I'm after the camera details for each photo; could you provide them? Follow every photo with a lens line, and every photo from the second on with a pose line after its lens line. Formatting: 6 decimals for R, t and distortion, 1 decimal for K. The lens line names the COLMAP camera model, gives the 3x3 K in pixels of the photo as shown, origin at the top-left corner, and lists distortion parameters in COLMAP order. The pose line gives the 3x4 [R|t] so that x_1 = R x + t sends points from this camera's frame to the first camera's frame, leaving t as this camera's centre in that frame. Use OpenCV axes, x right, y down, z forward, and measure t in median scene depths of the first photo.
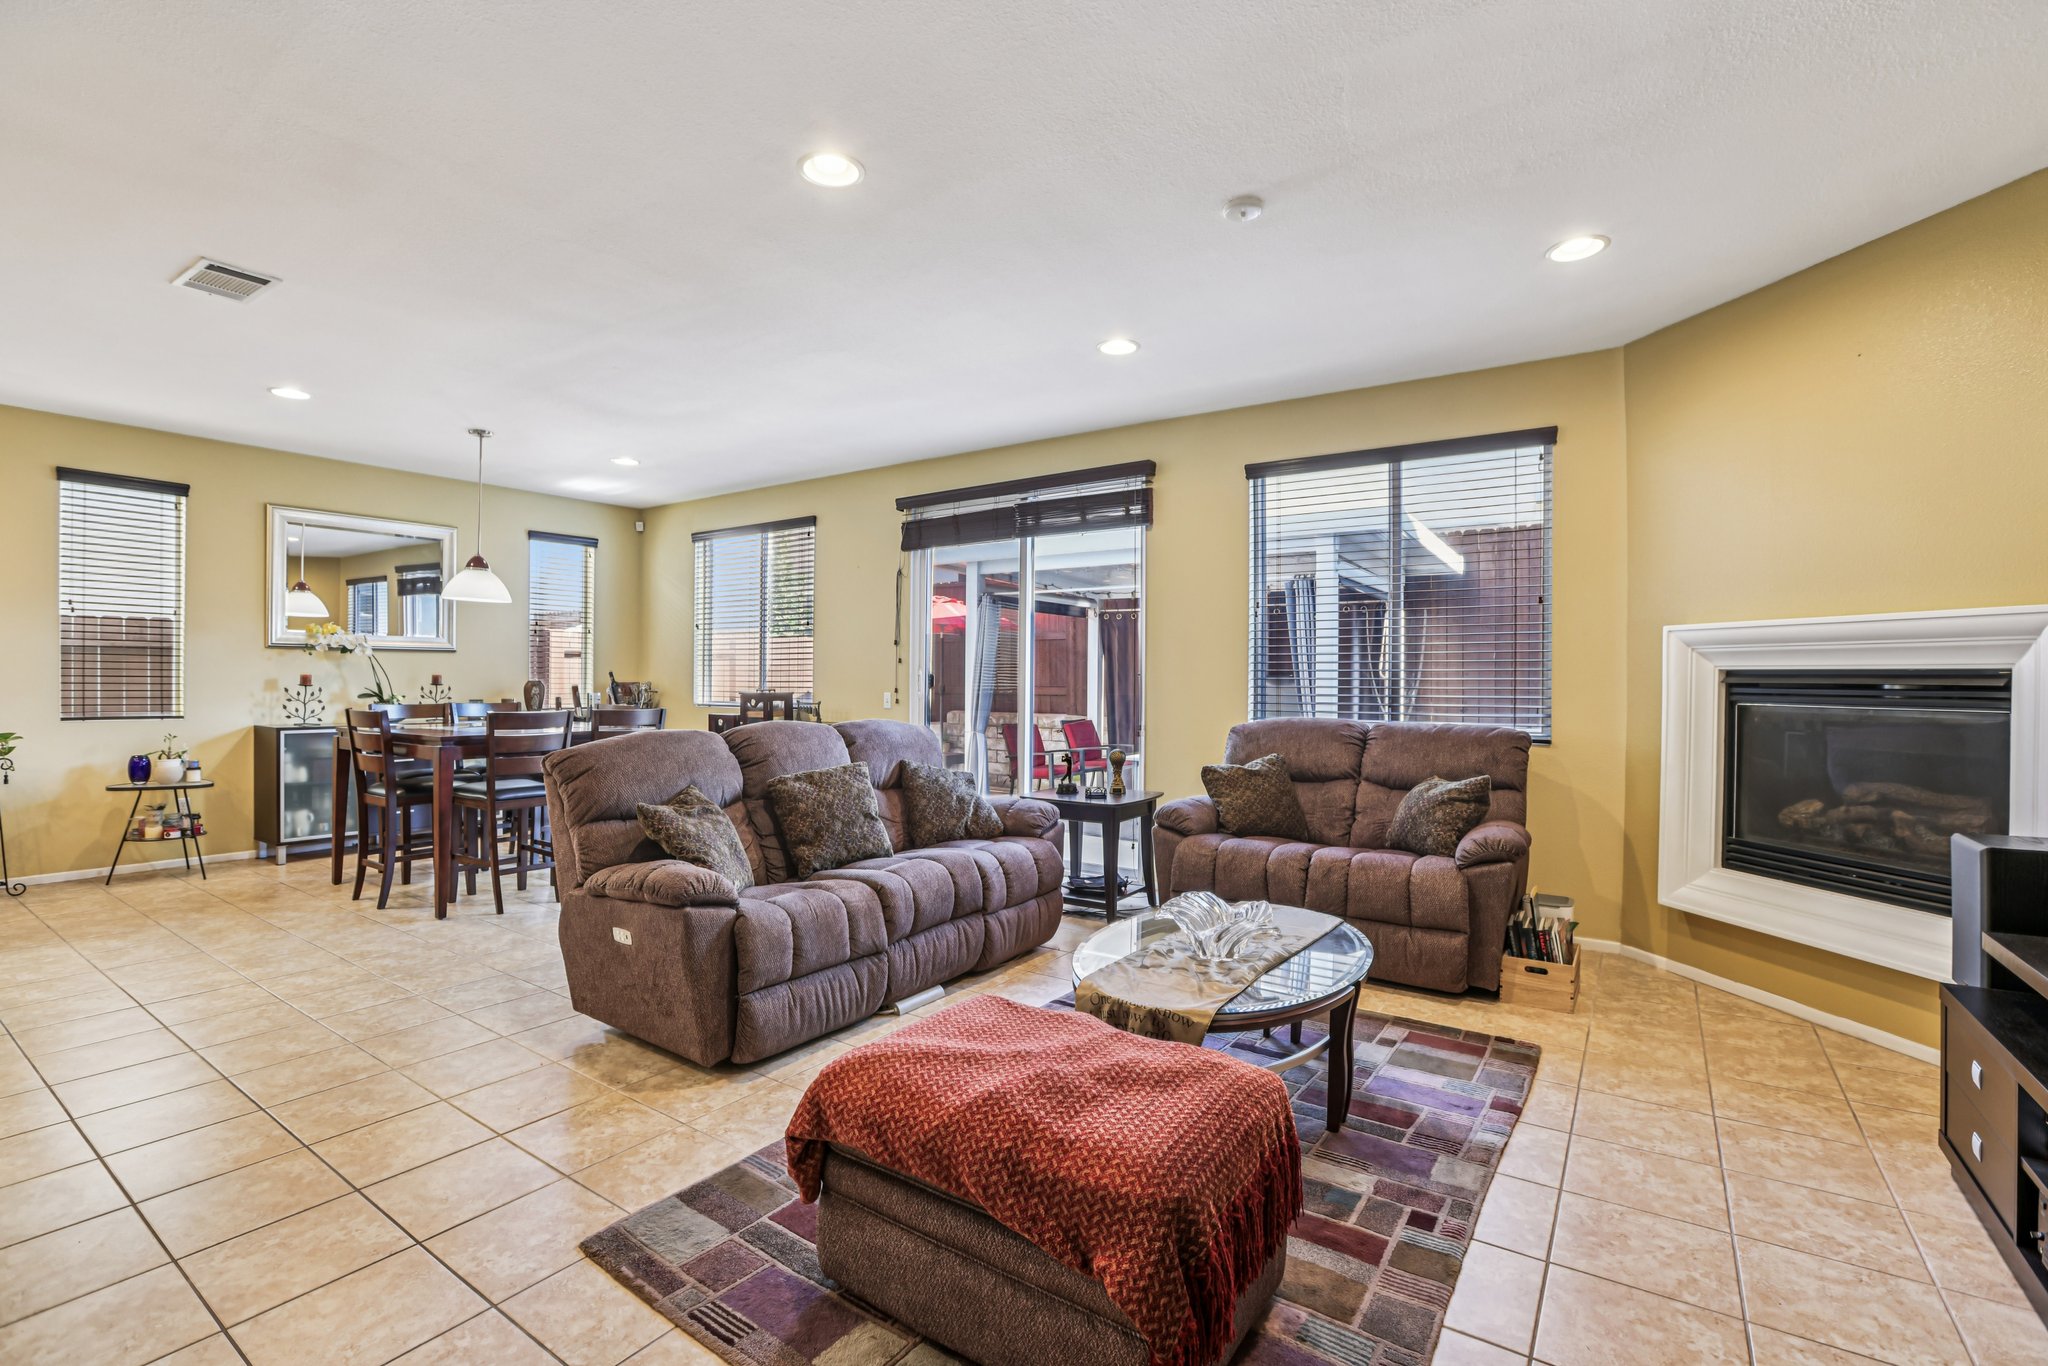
lens RADIAL K [[925.9, 0, 1014.6], [0, 925.9, 679.8], [0, 0, 1]] dist [-0.063265, 0.026414]
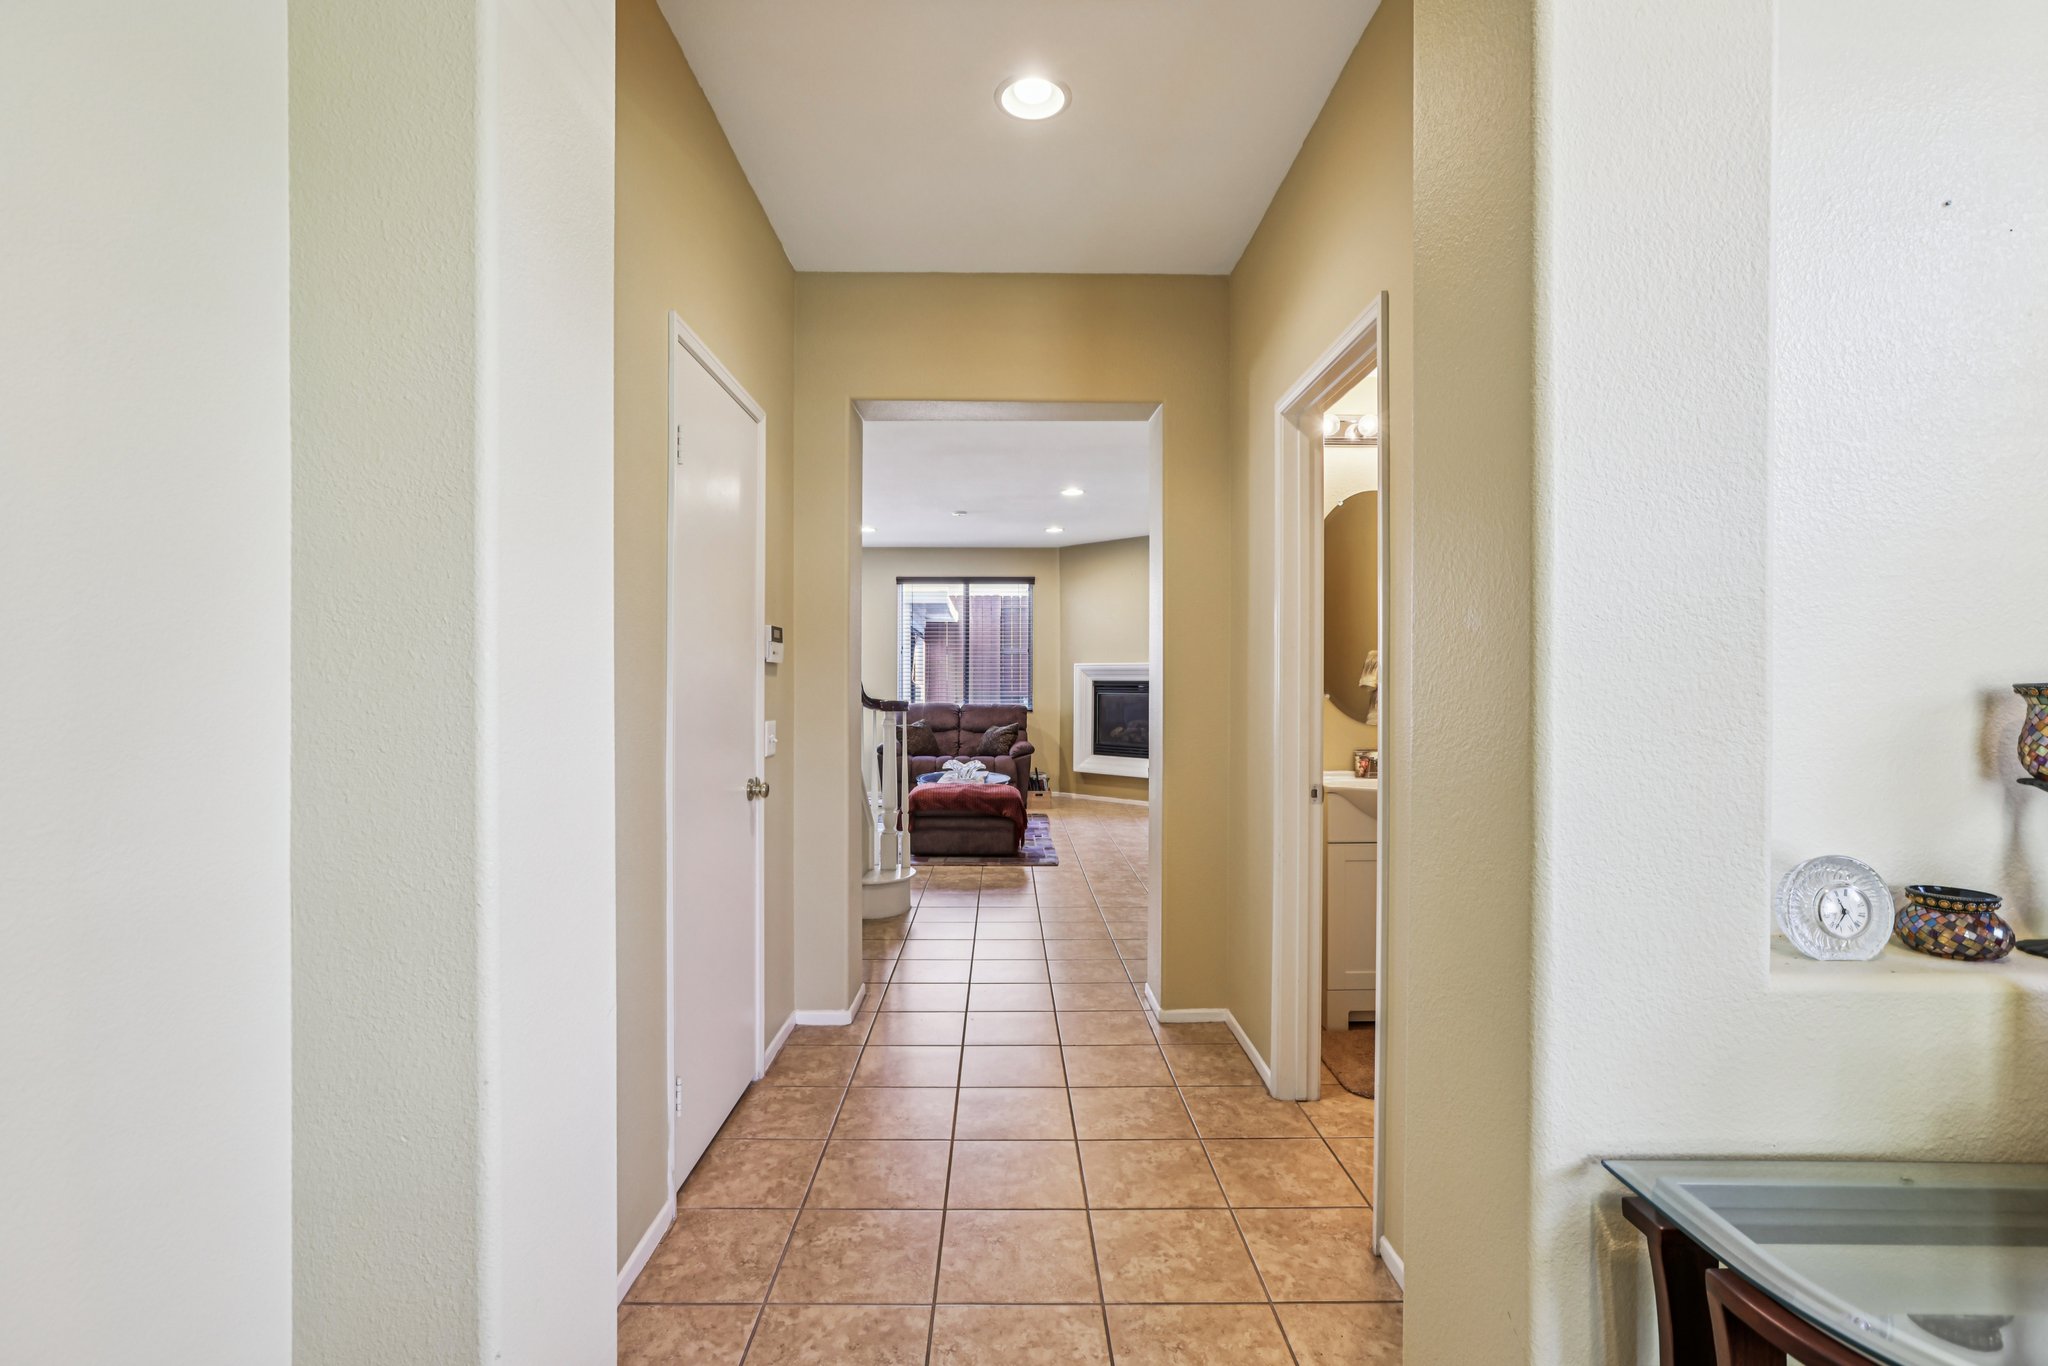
lens RADIAL K [[922.9, 0, 1020.3], [0, 922.9, 691.6], [0, 0, 1]] dist [-0.062805, 0.020354]
pose [[0.811260, -0.007719, 0.584634, -0.949717], [0.003536, 0.999959, 0.008296, -0.001935], [-0.584674, -0.004663, 0.811255, -1.051291]]
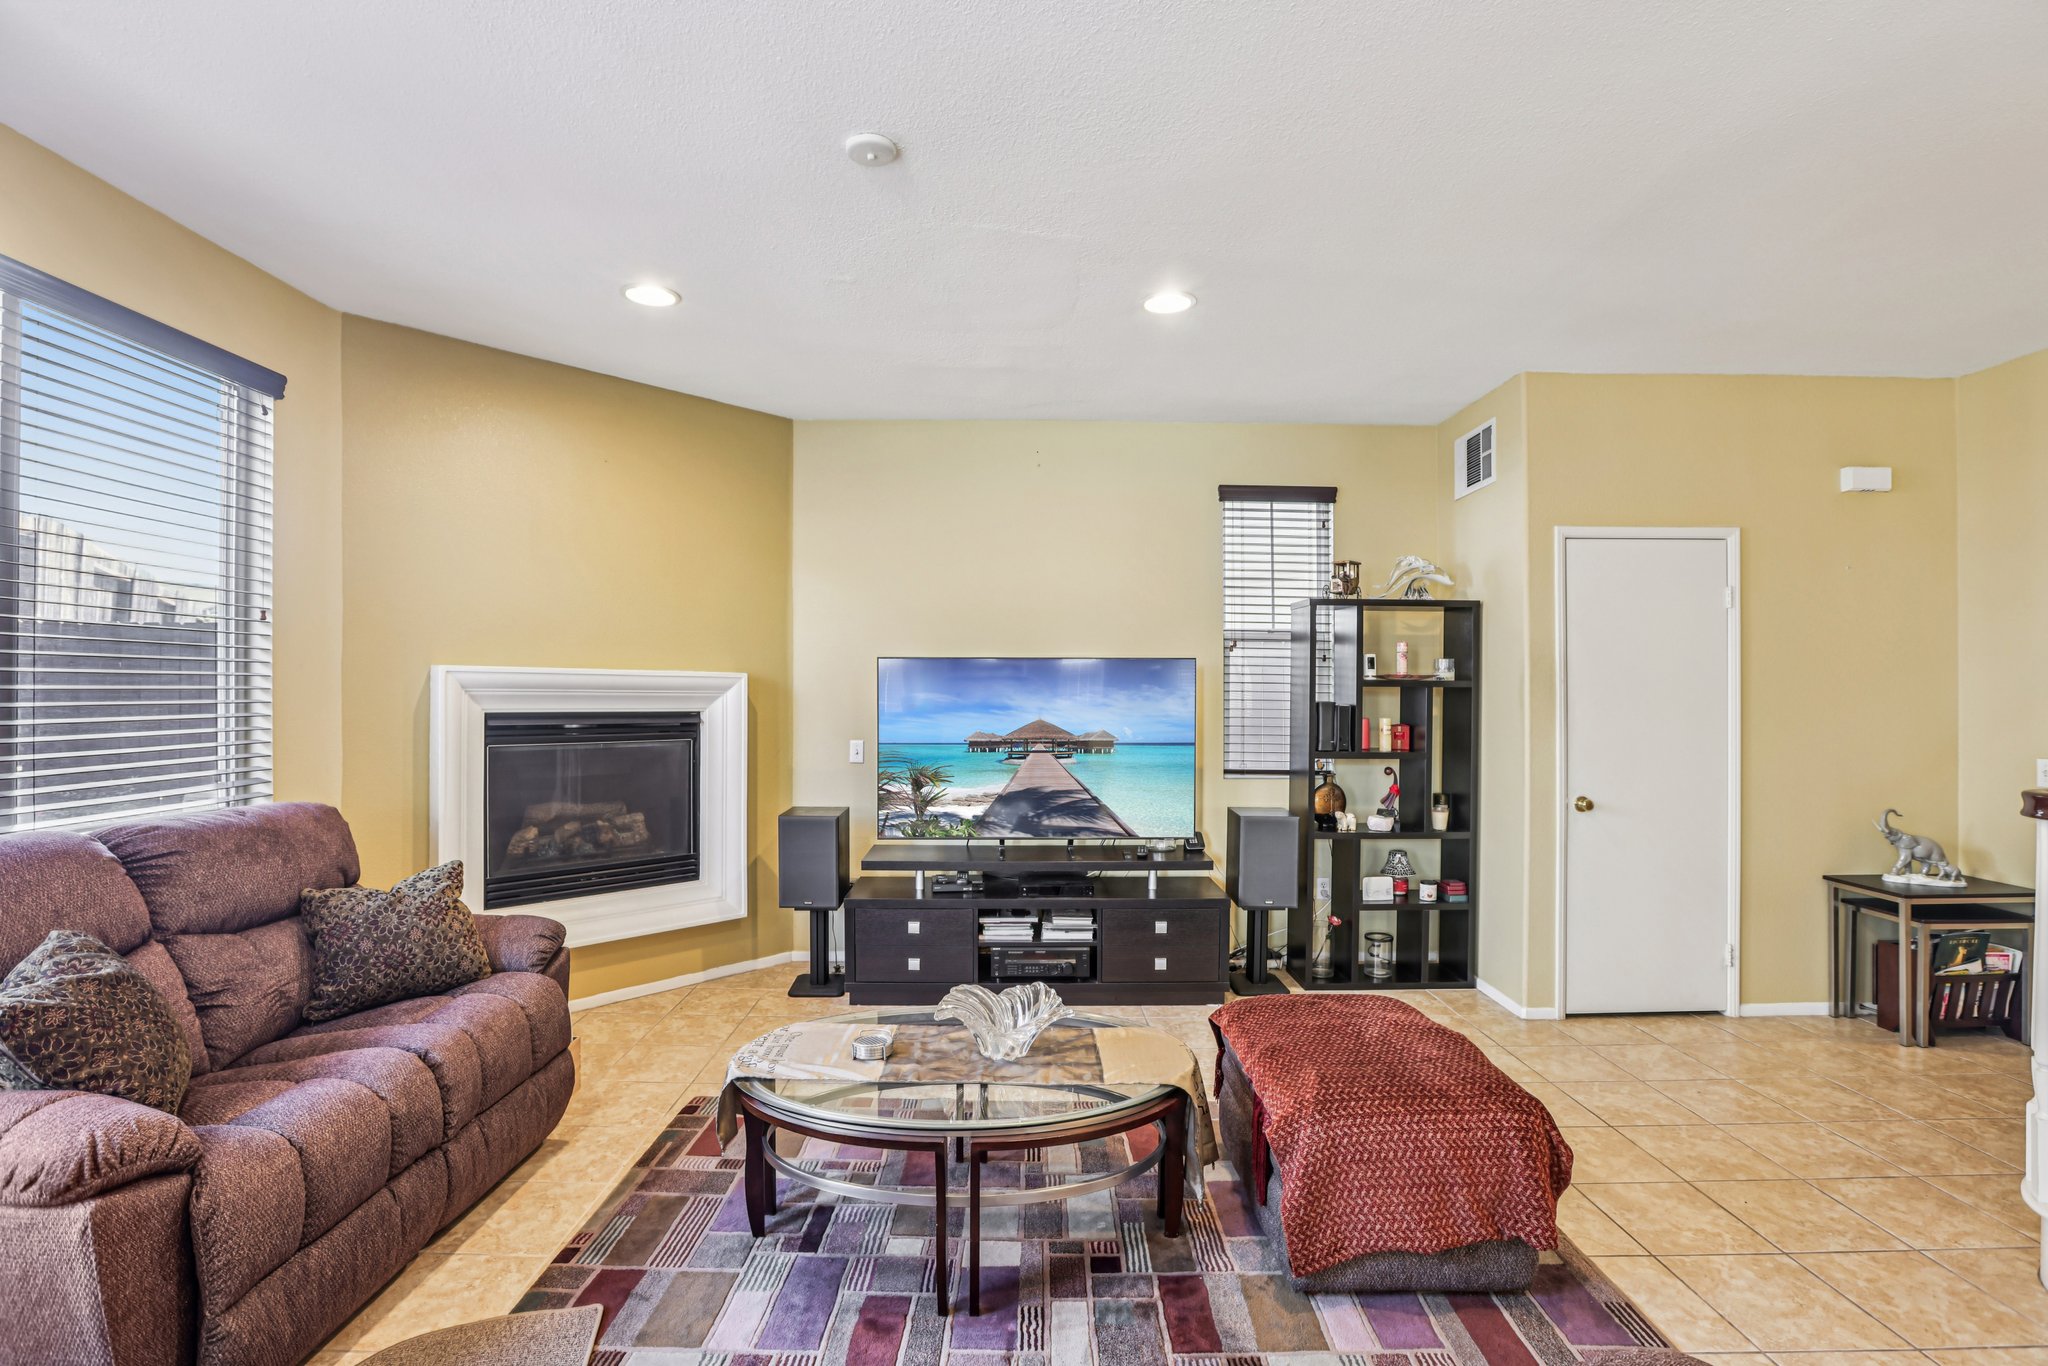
lens RADIAL K [[922.9, 0, 1020.3], [0, 922.9, 691.6], [0, 0, 1]] dist [-0.062805, 0.020354]
pose [[-0.589745, -0.004259, 0.807578, -0.361871], [-0.003333, 0.999990, 0.002840, -0.038247], [-0.807583, -0.001016, -0.589754, 1.078266]]
